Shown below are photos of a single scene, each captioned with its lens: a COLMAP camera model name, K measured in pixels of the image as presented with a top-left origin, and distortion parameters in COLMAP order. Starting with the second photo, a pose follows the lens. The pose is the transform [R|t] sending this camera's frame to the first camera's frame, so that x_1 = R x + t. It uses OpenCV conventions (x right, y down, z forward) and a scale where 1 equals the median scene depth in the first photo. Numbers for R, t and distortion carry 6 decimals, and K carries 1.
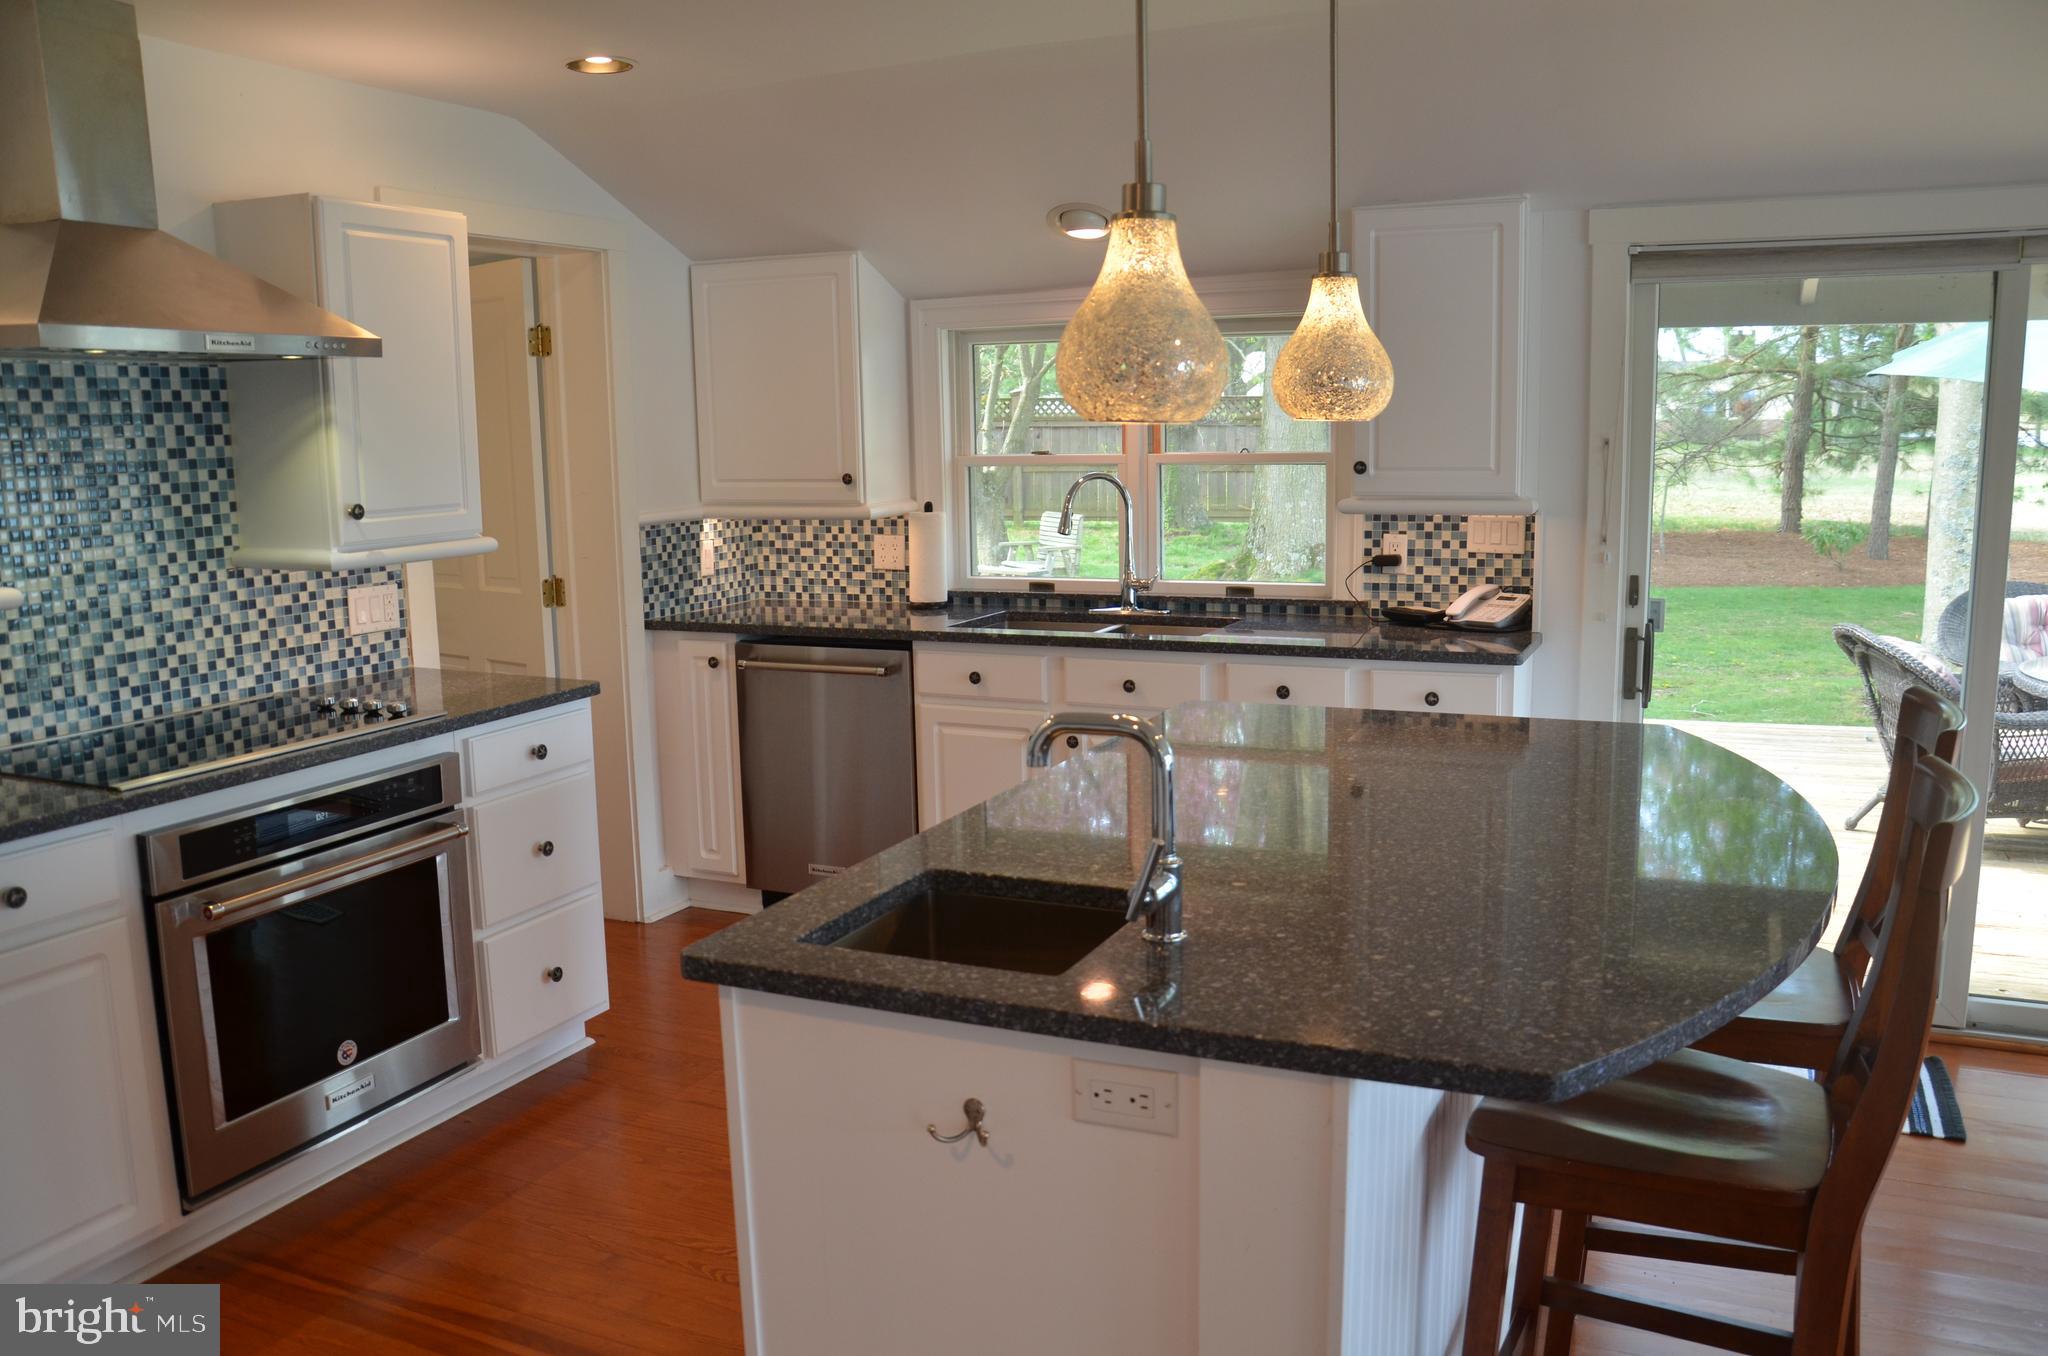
lens RADIAL K [[1594.6, 0, 1032.6], [0, 1594.6, 690.6], [0, 0, 1]] dist [-0.163283, 0.130274]
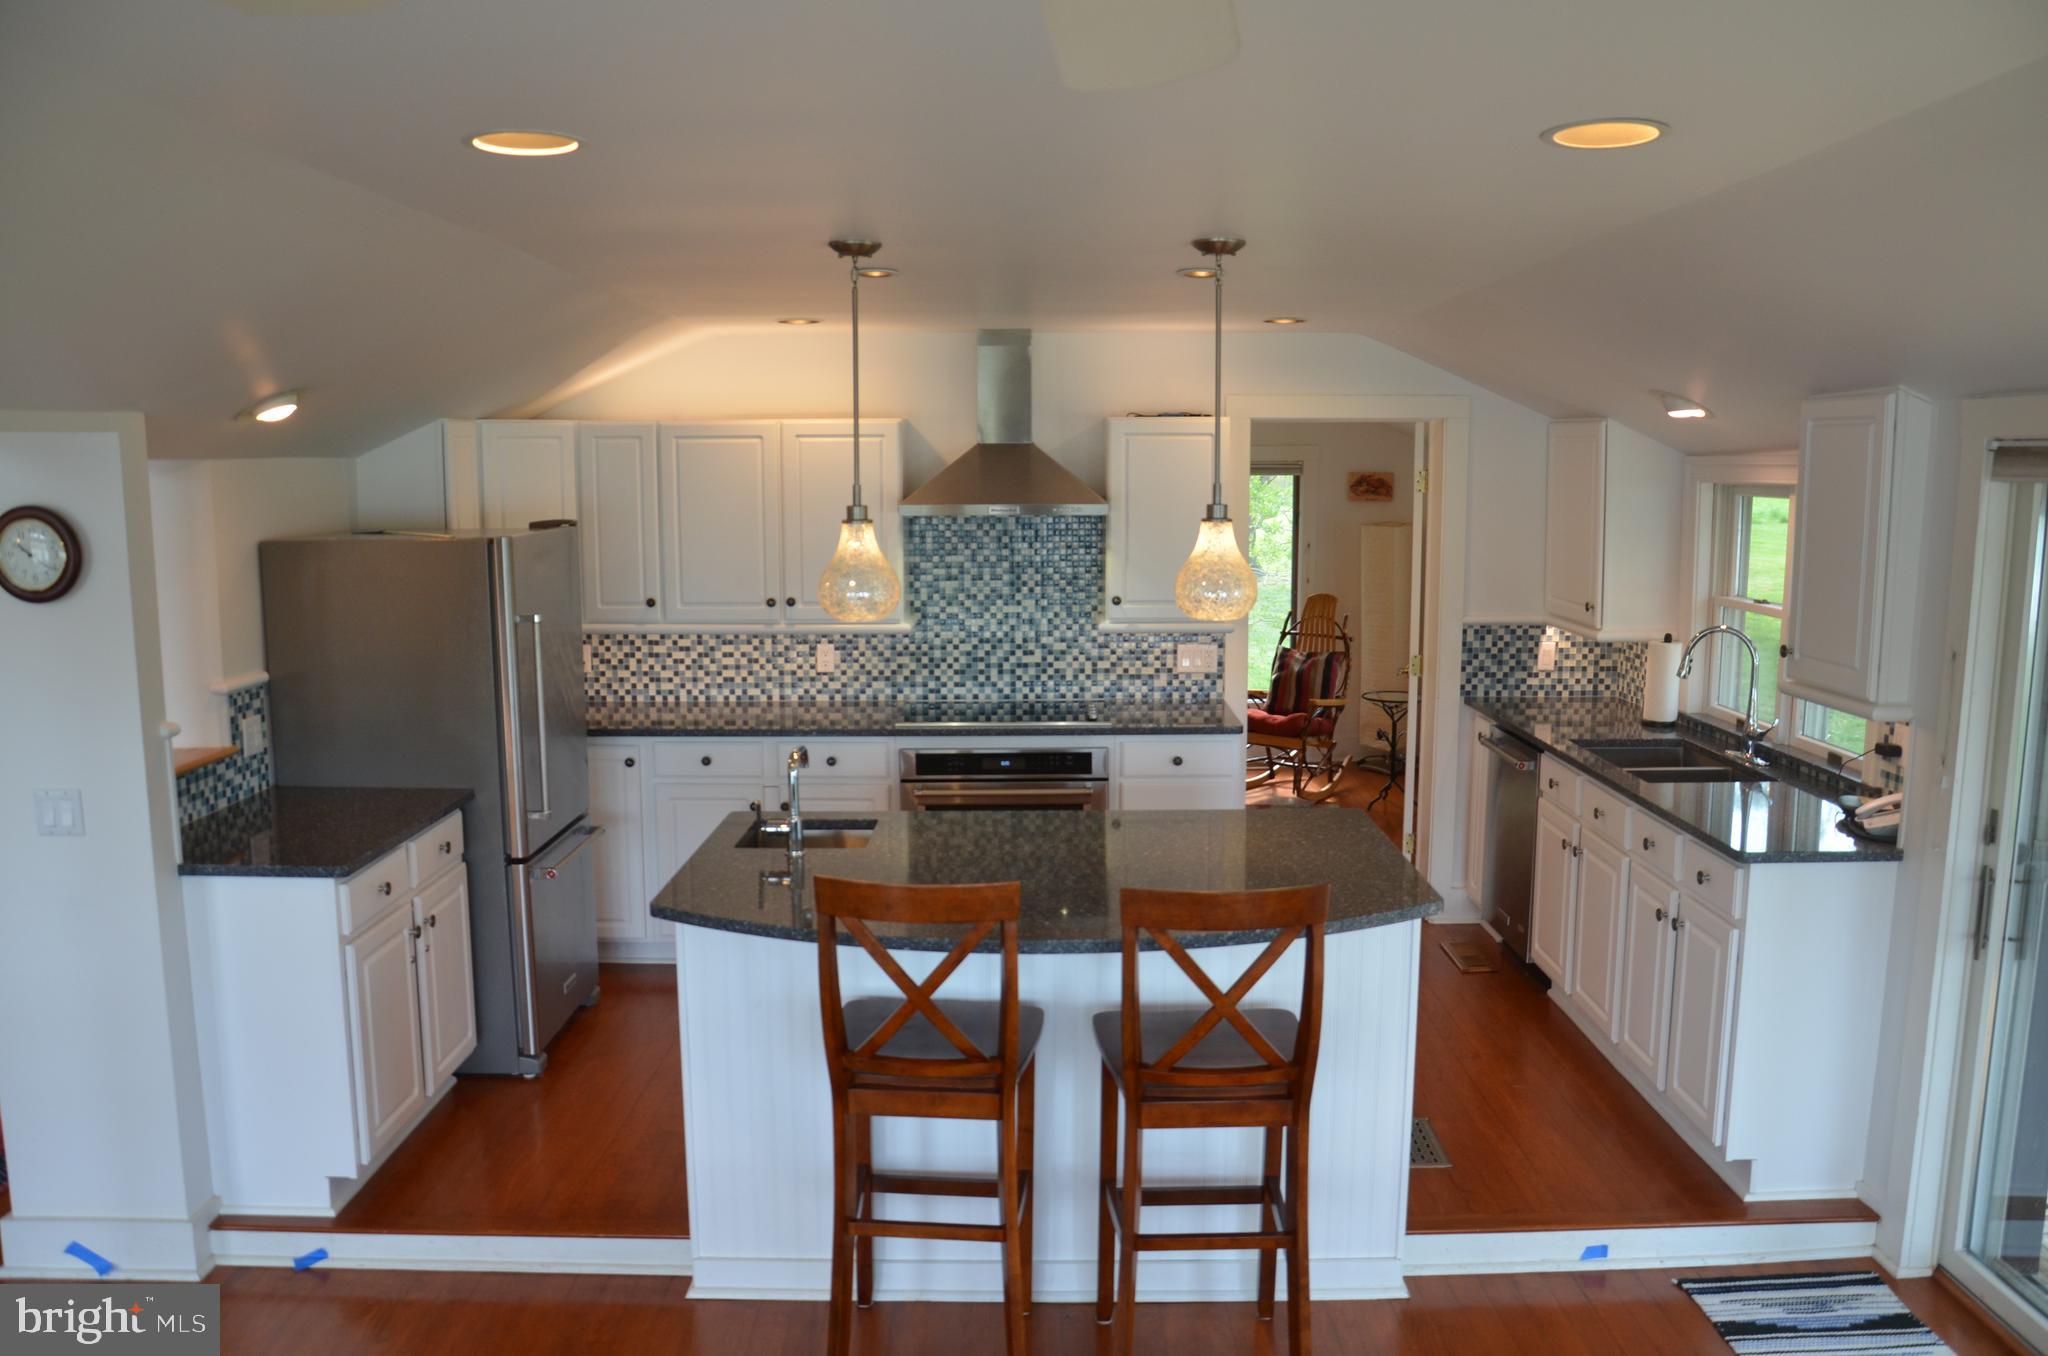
lens RADIAL K [[1594.6, 0, 1032.6], [0, 1594.6, 690.6], [0, 0, 1]] dist [-0.163283, 0.130274]
pose [[0.406331, 0.147523, -0.901738, 1.127793], [-0.152301, 0.984010, 0.092355, -0.166153], [0.900944, 0.099809, 0.422301, 0.183277]]
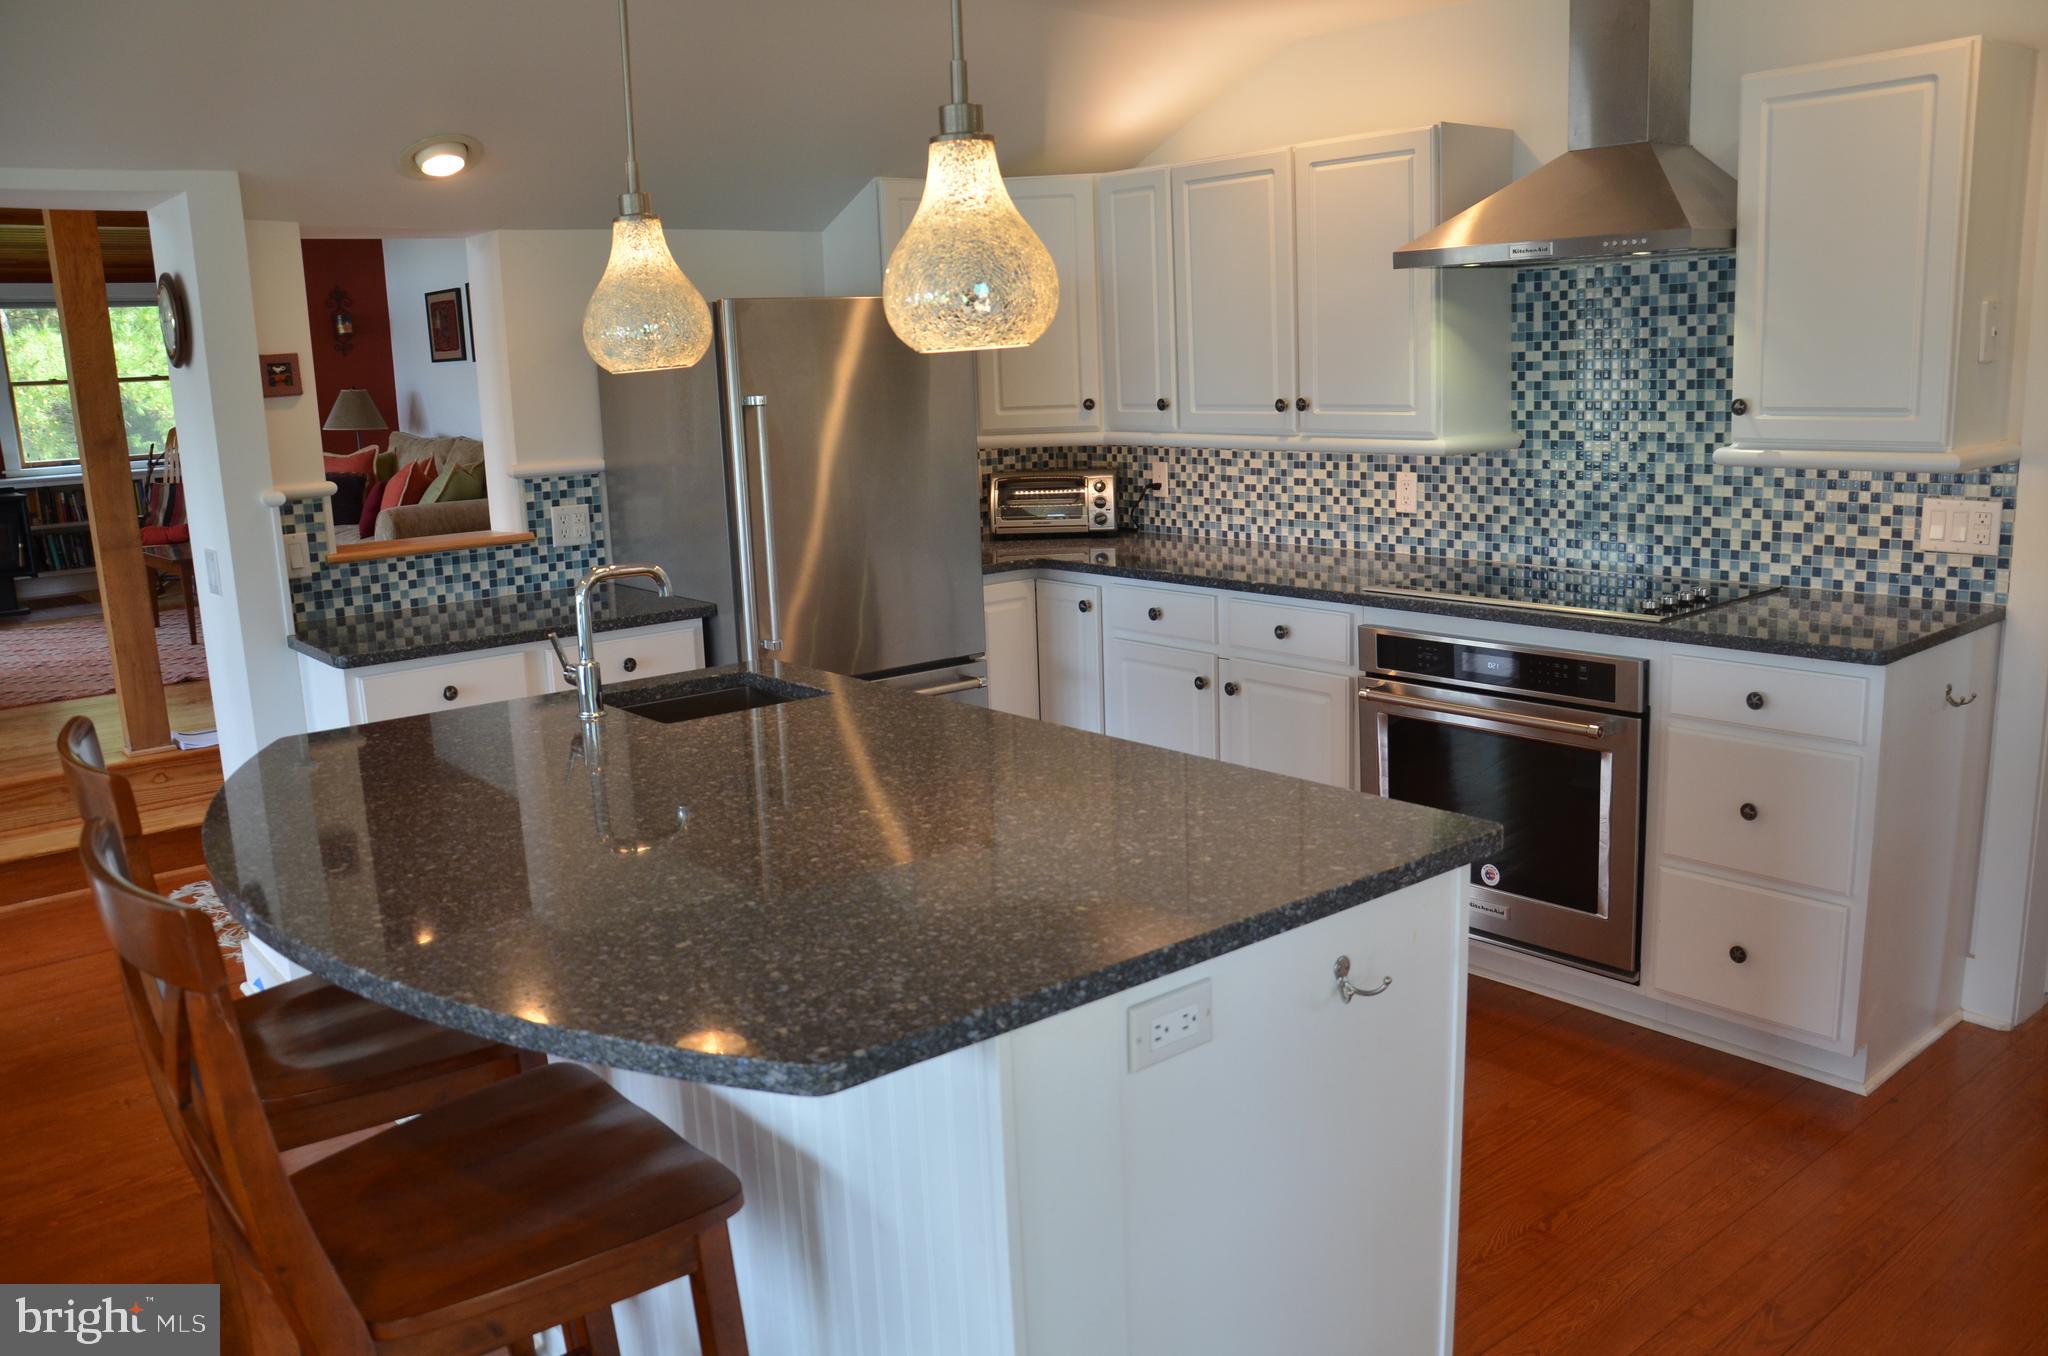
lens RADIAL K [[1594.6, 0, 1032.6], [0, 1594.6, 690.6], [0, 0, 1]] dist [-0.163283, 0.130274]
pose [[-0.448426, 0.213692, -0.867900, 0.630040], [-0.098612, 0.953245, 0.285656, -0.177932], [0.888364, 0.213681, -0.406387, 1.036946]]
